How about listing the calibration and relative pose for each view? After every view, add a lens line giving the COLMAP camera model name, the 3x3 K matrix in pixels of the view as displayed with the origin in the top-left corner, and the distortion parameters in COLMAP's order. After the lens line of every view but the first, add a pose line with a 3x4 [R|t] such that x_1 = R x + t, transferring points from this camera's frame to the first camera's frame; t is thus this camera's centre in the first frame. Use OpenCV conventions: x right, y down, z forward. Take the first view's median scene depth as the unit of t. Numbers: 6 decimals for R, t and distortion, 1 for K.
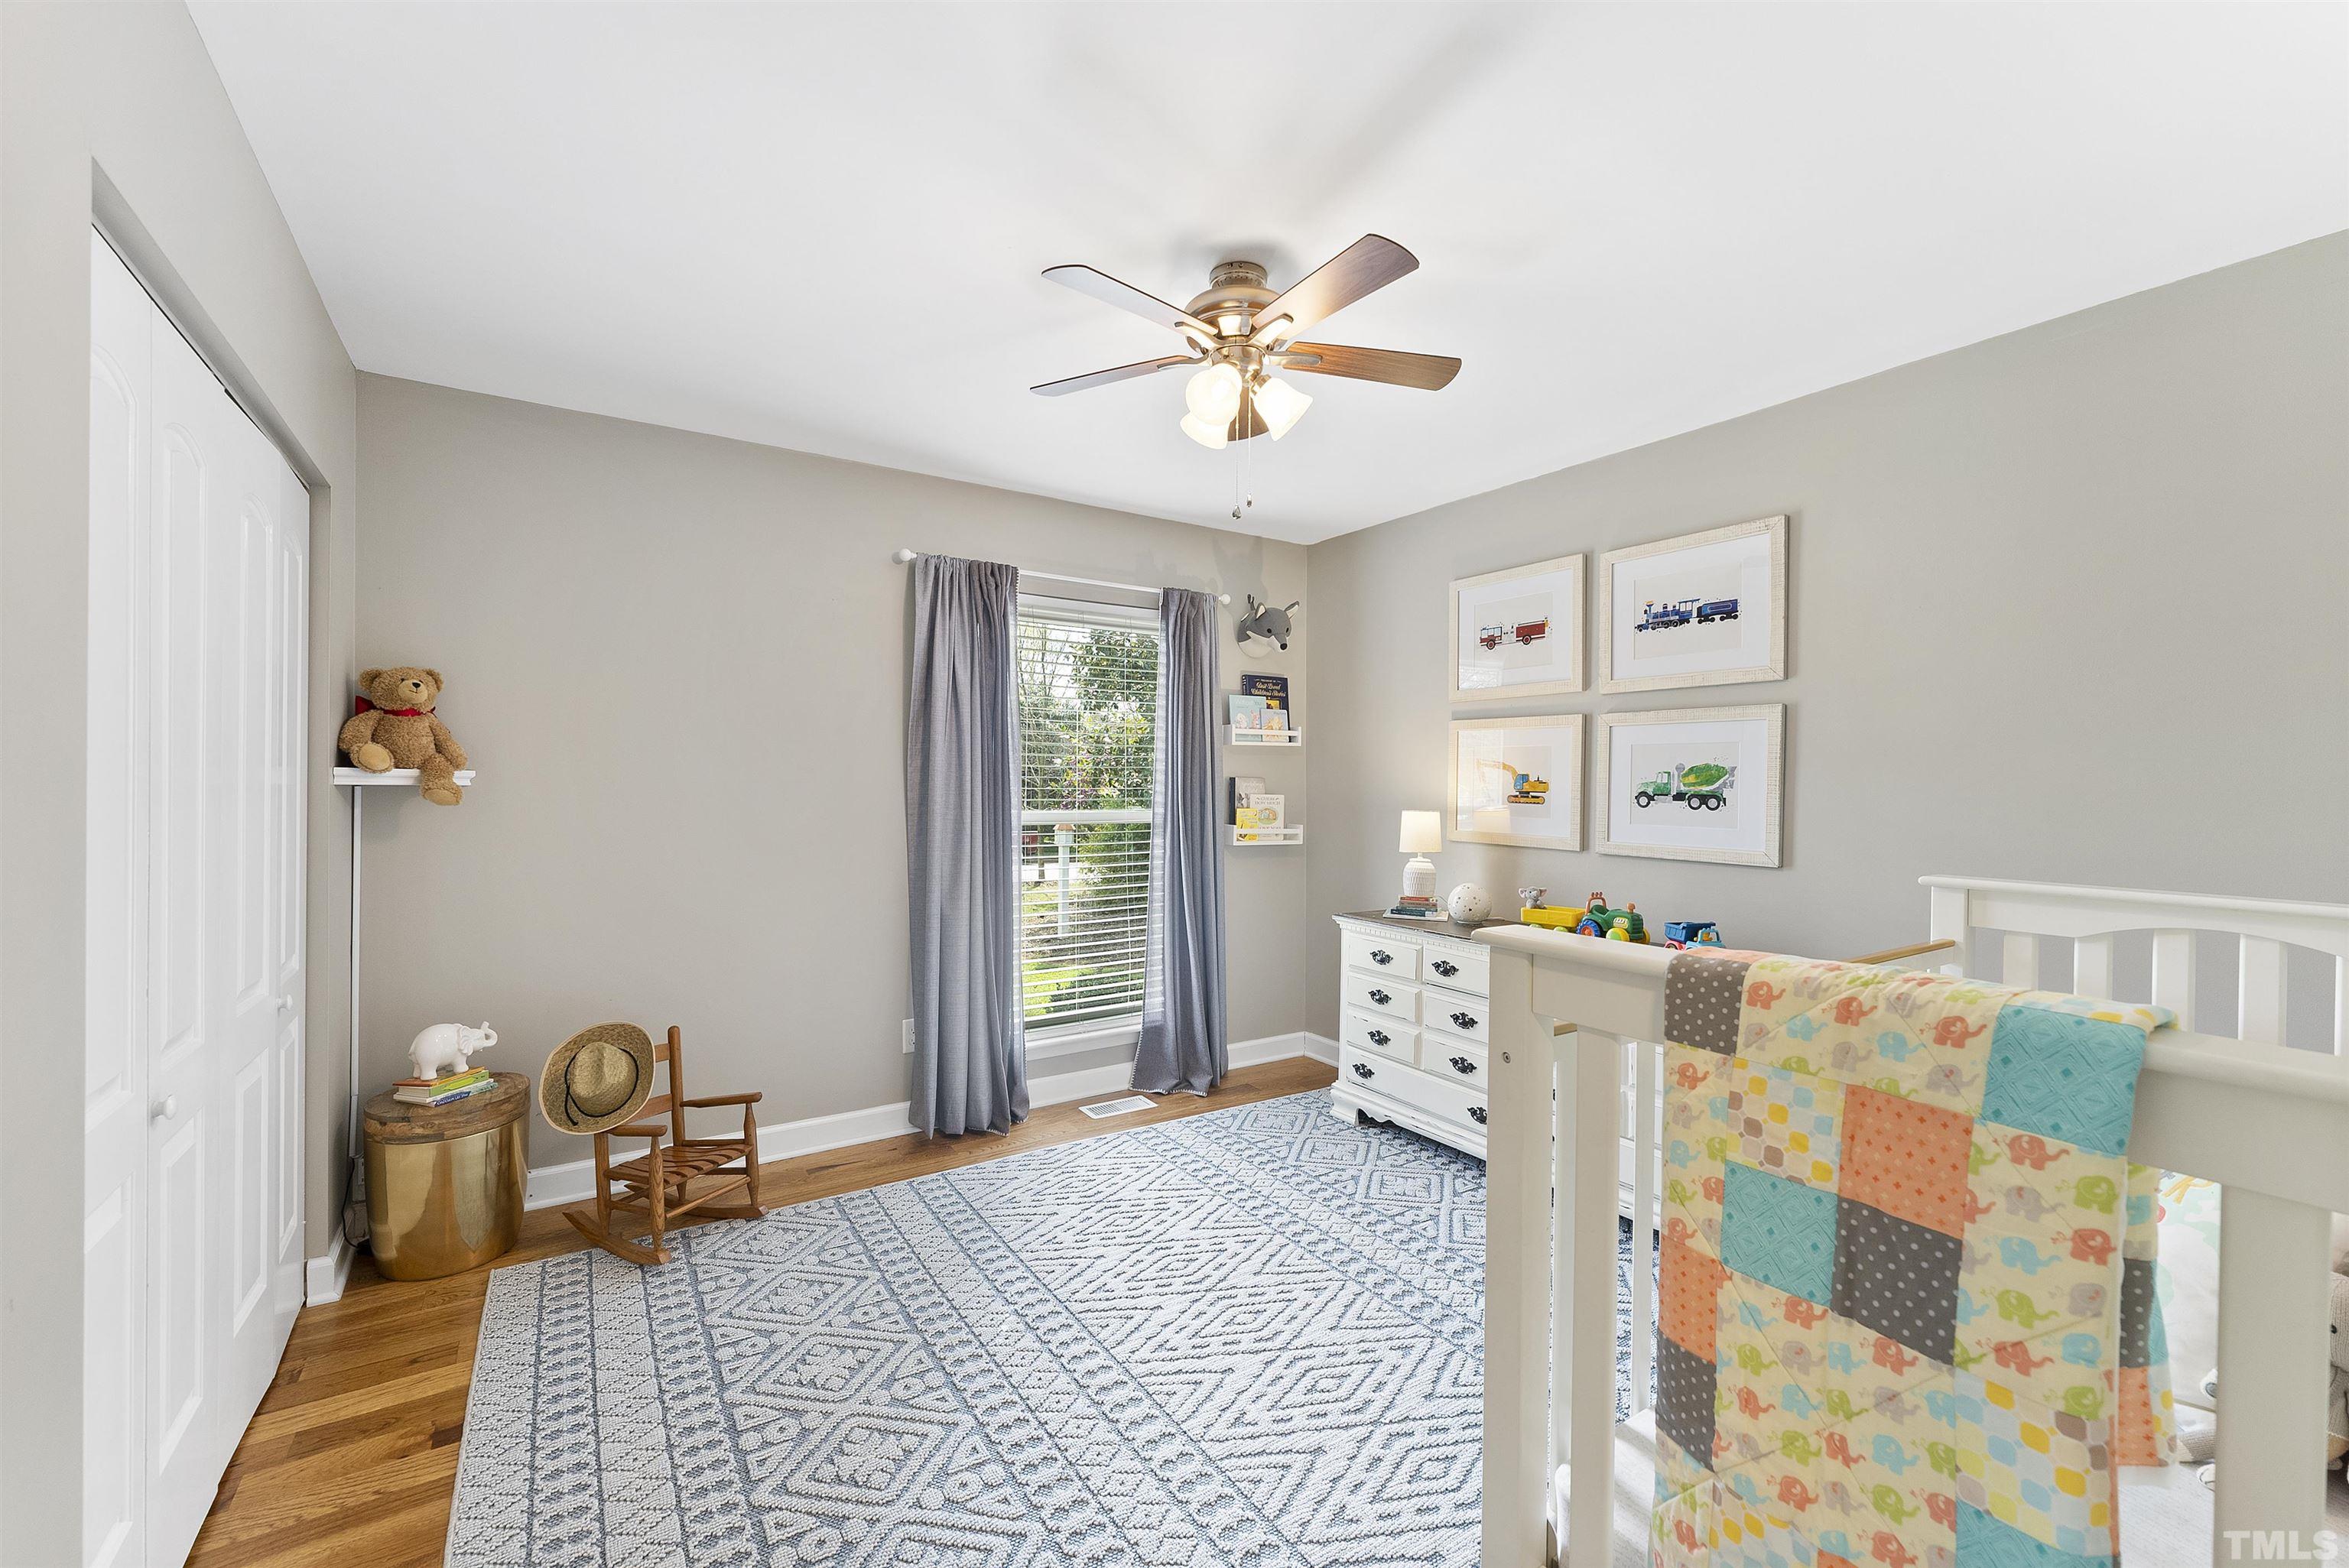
lens RADIAL K [[939.3, 0, 1165.3], [0, 939.3, 783.3], [0, 0, 1]] dist [-0.002043, -0.000190]
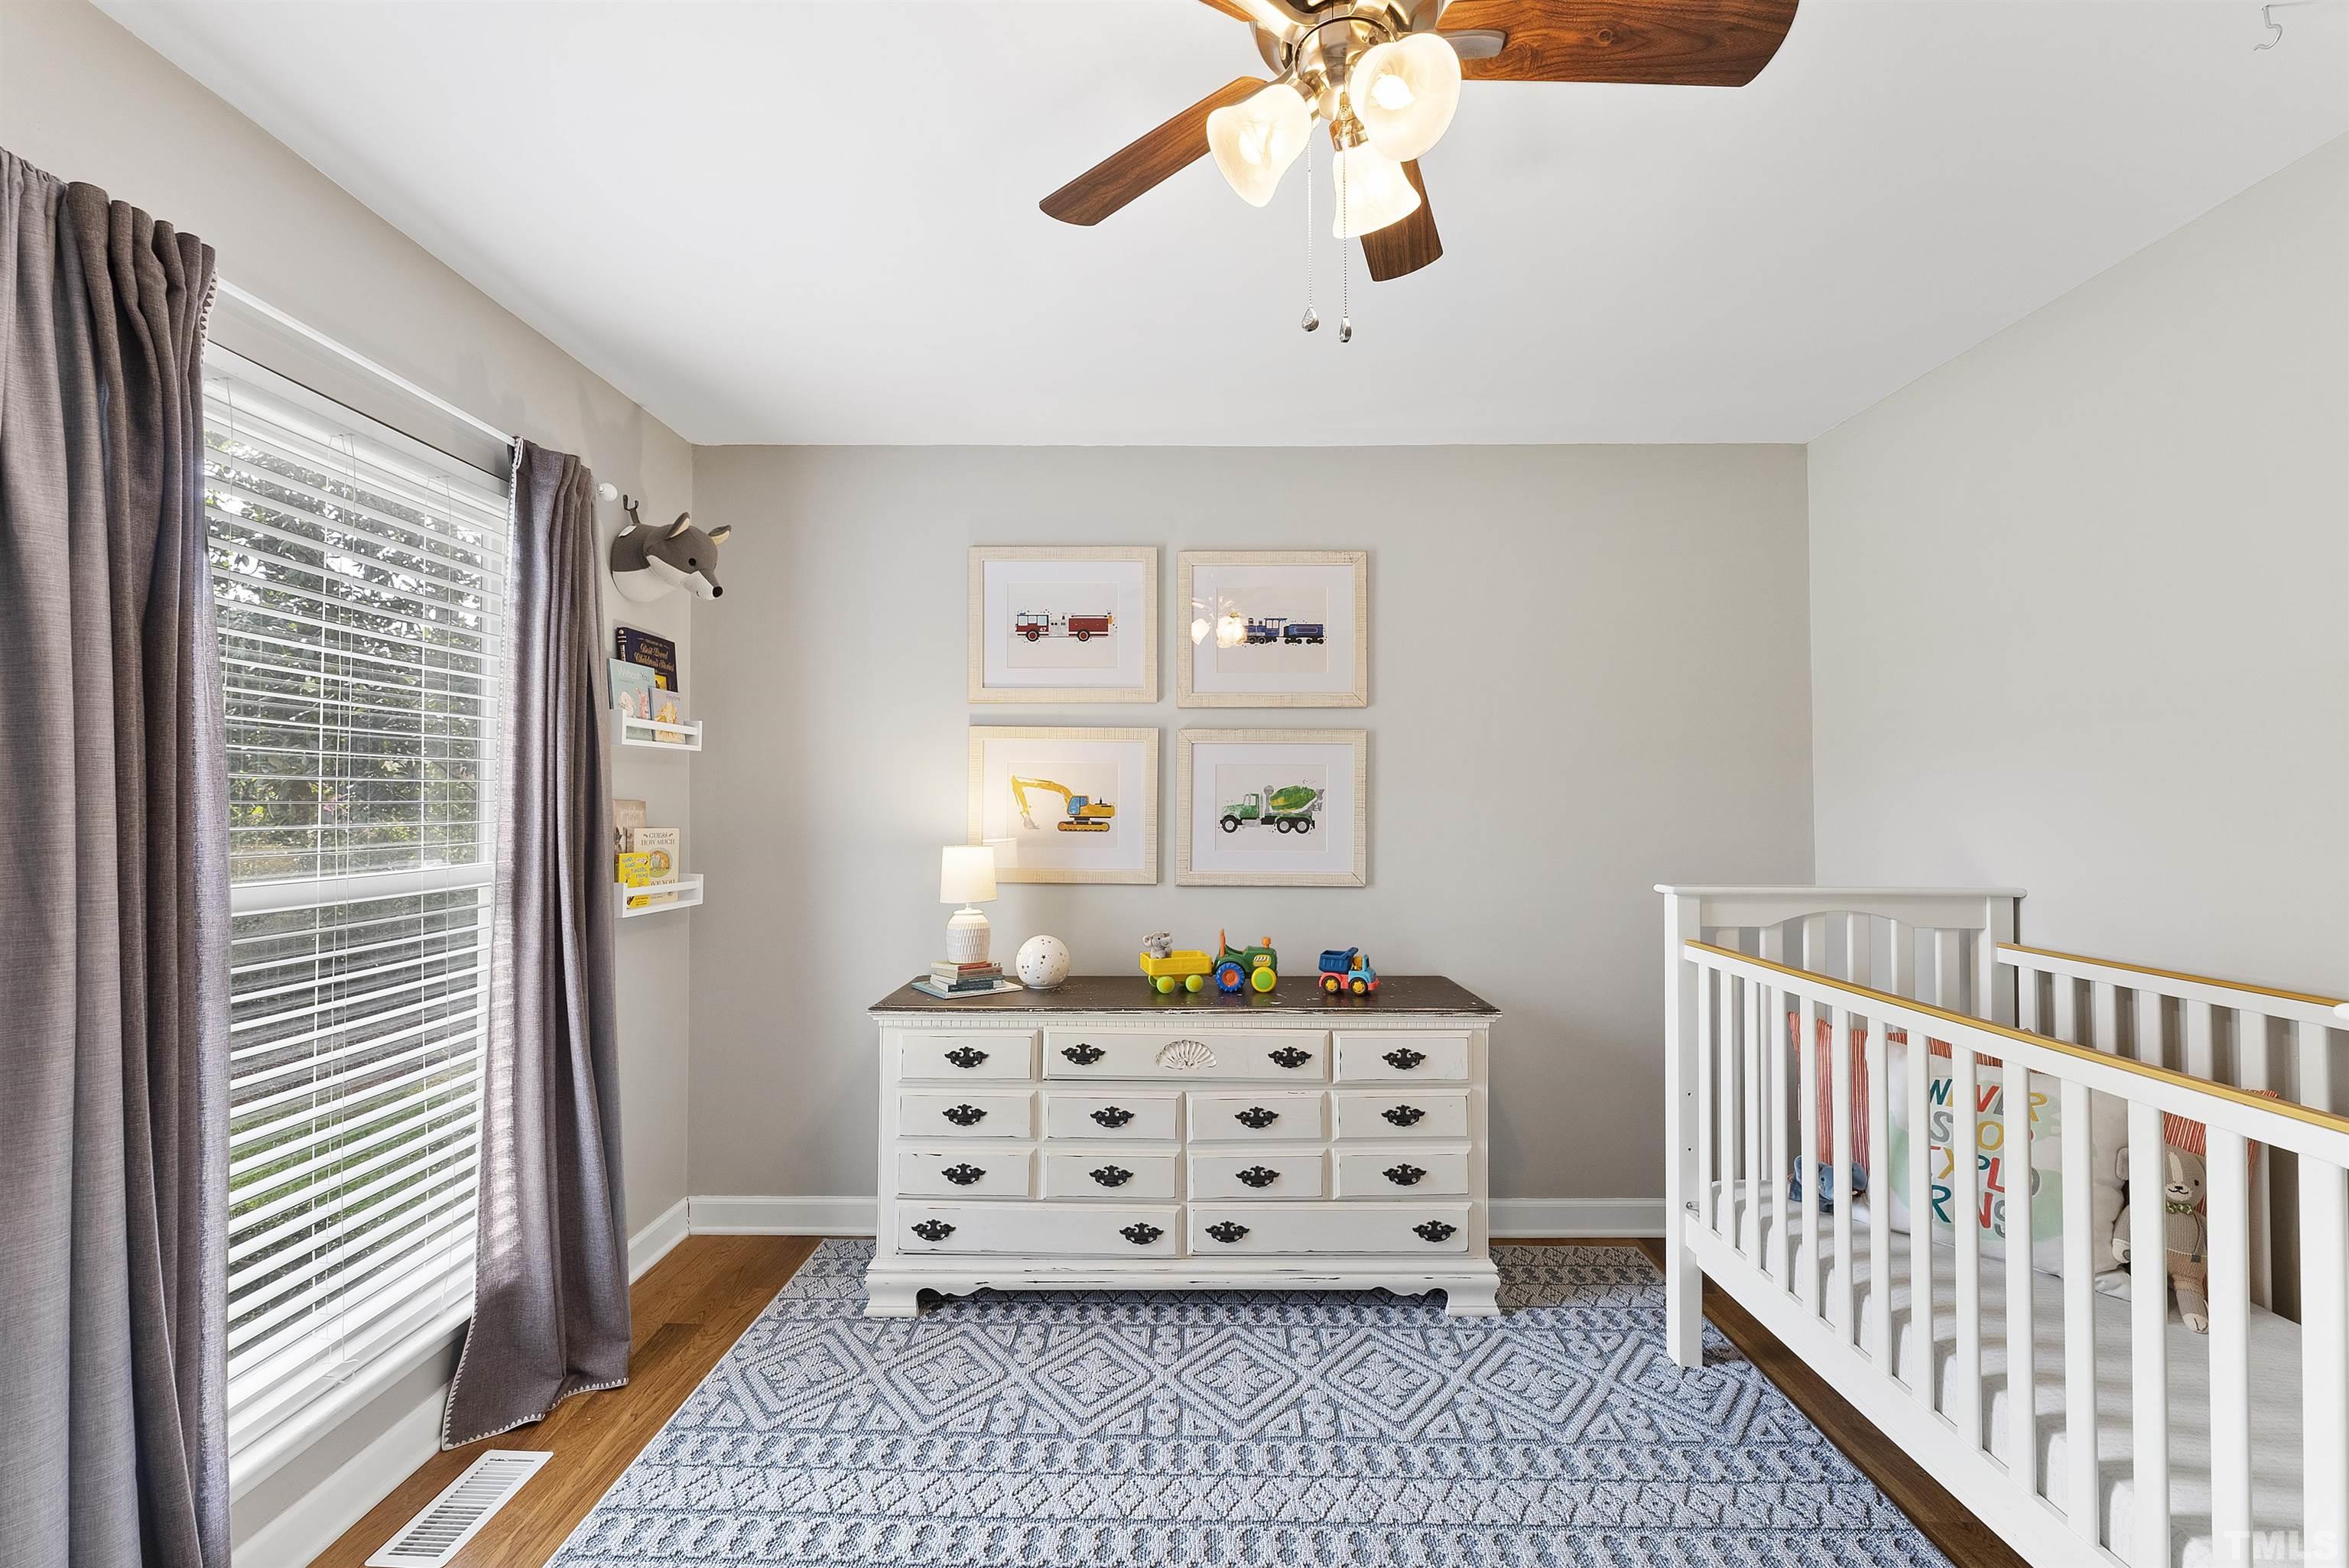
lens RADIAL K [[939.3, 0, 1165.3], [0, 939.3, 783.3], [0, 0, 1]] dist [-0.002043, -0.000190]
pose [[0.552507, 0.011611, 0.833427, -0.273128], [0.005250, 0.999835, -0.017410, -0.006330], [-0.833491, 0.013995, 0.552355, 0.484846]]
